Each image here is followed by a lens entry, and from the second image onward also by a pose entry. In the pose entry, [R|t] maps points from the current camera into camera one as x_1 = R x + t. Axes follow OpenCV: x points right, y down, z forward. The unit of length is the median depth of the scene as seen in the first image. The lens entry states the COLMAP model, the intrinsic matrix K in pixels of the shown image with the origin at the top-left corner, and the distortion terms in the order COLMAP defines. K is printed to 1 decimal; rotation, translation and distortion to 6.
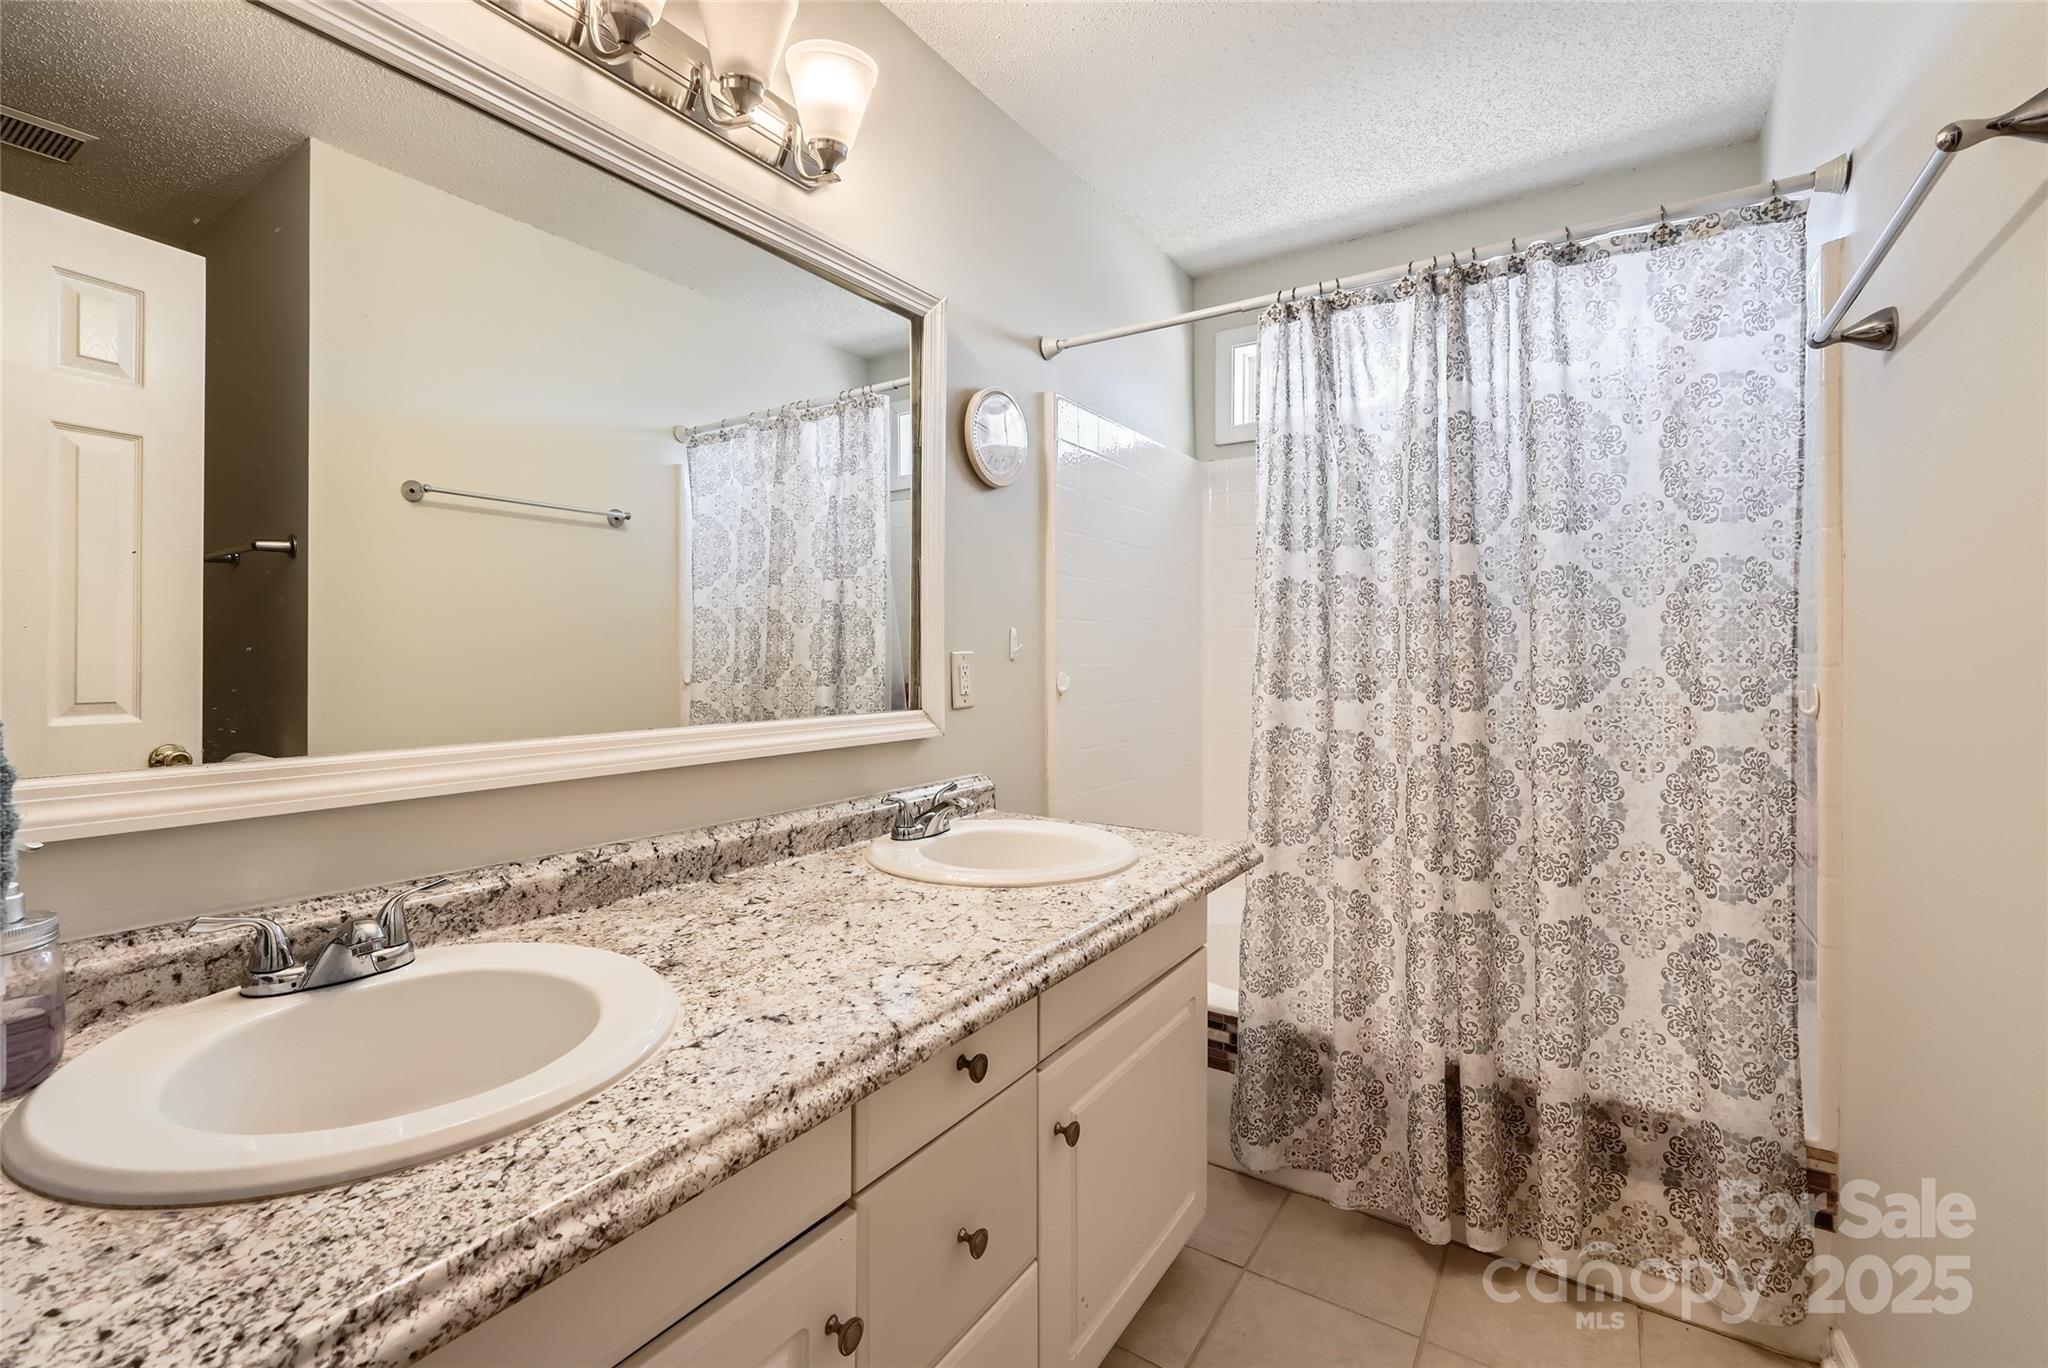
lens RADIAL K [[868.5, 0, 1013.9], [0, 868.5, 669.0], [0, 0, 1]] dist [-0.017613, 0.007248]
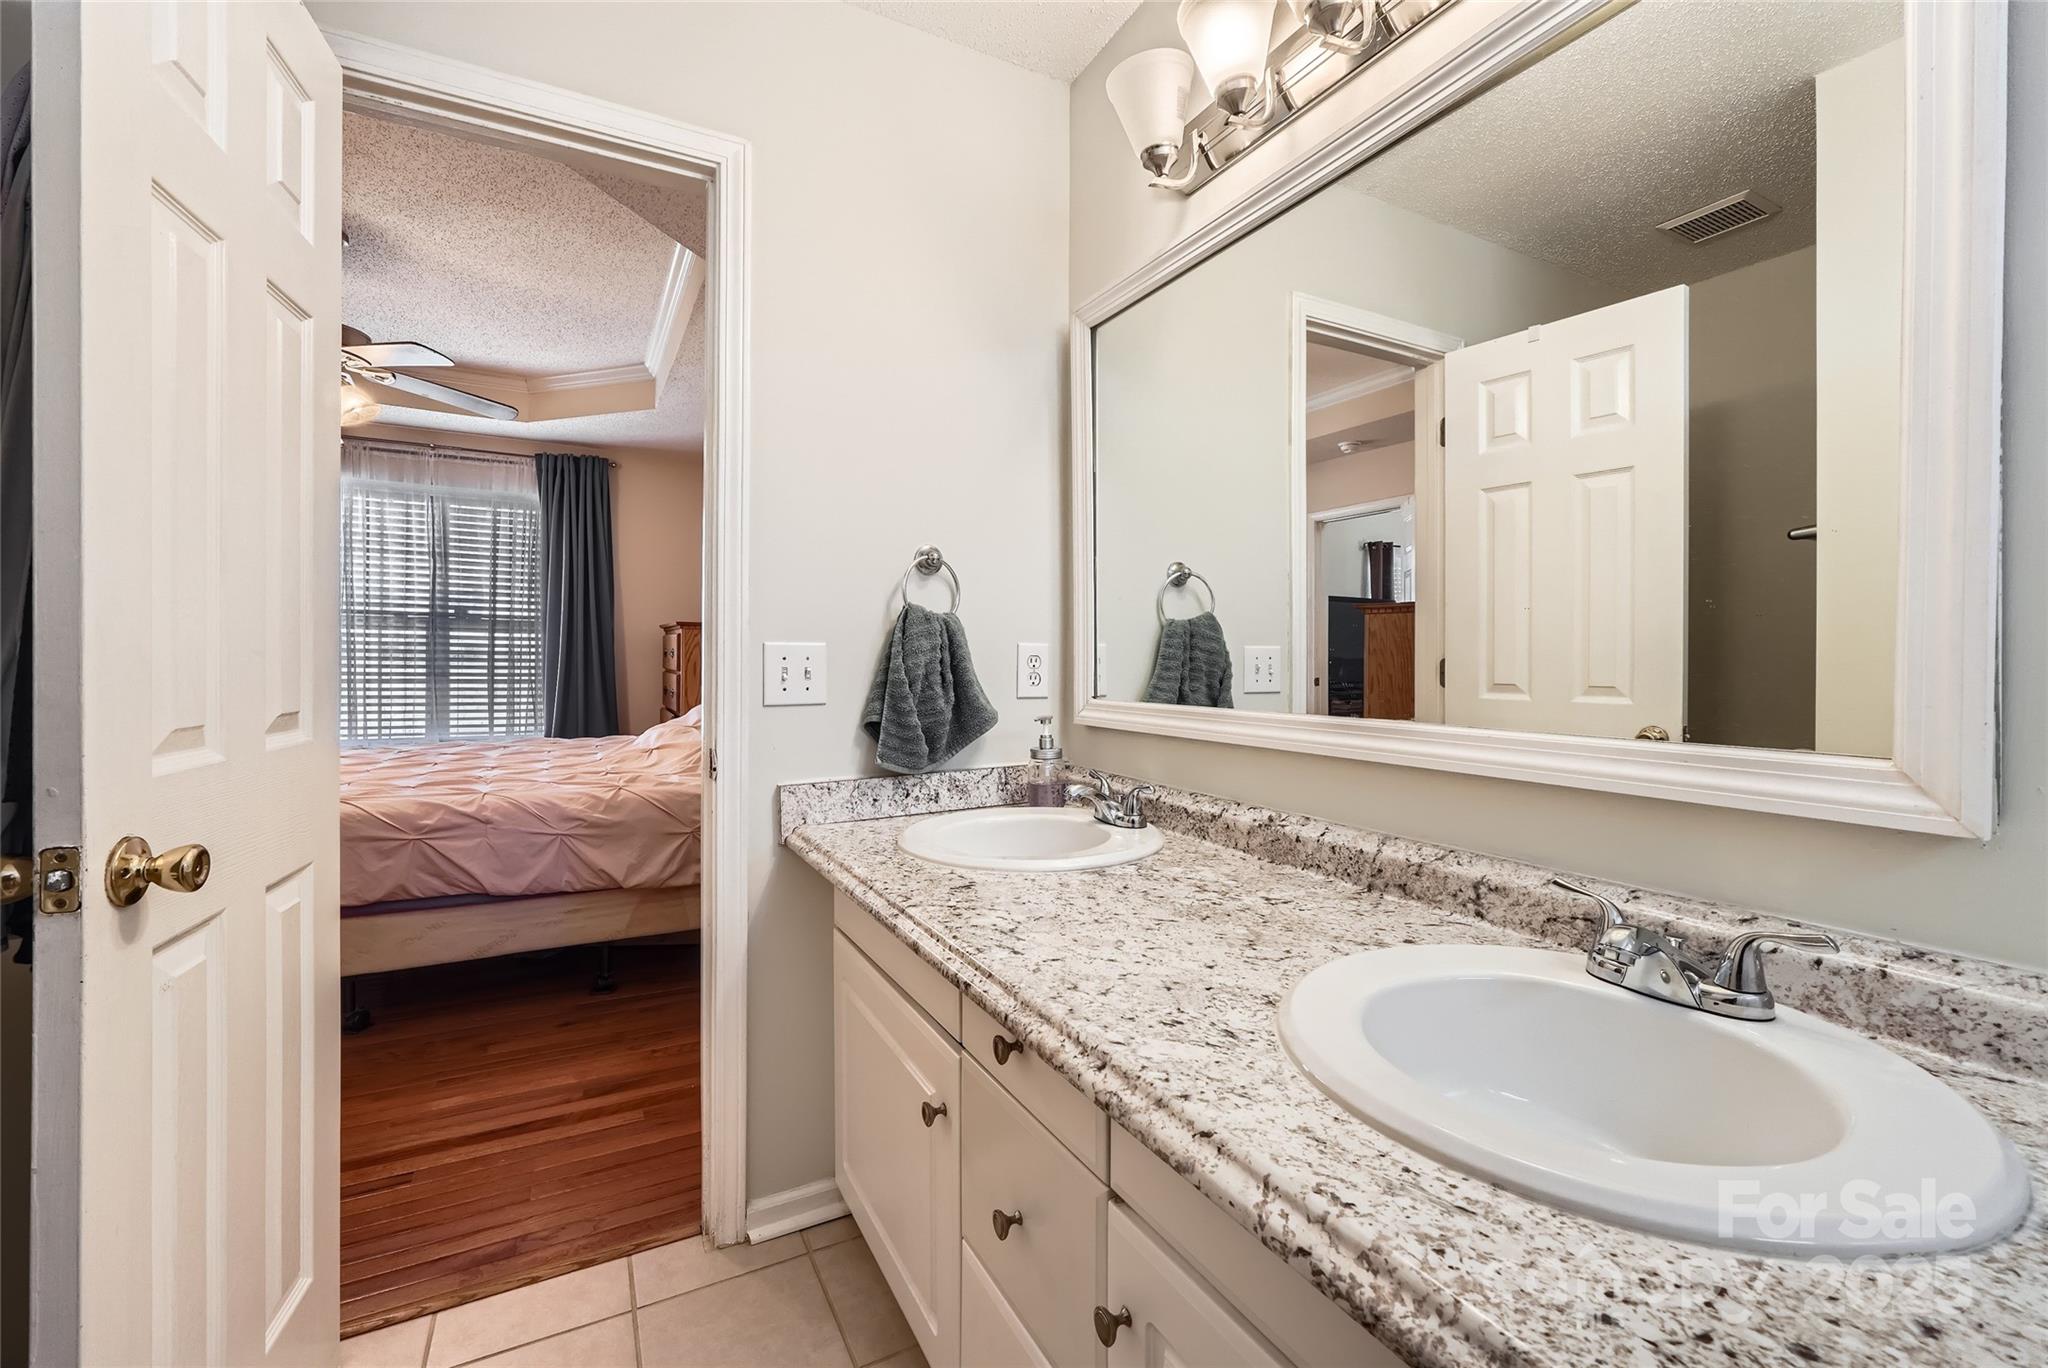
lens RADIAL K [[868.5, 0, 1013.9], [0, 868.5, 669.0], [0, 0, 1]] dist [-0.017613, 0.007248]
pose [[-0.476245, 0.009789, -0.879258, 0.650974], [-0.012299, 0.999766, 0.017792, 0.001603], [0.879226, 0.019287, -0.476014, 1.163804]]
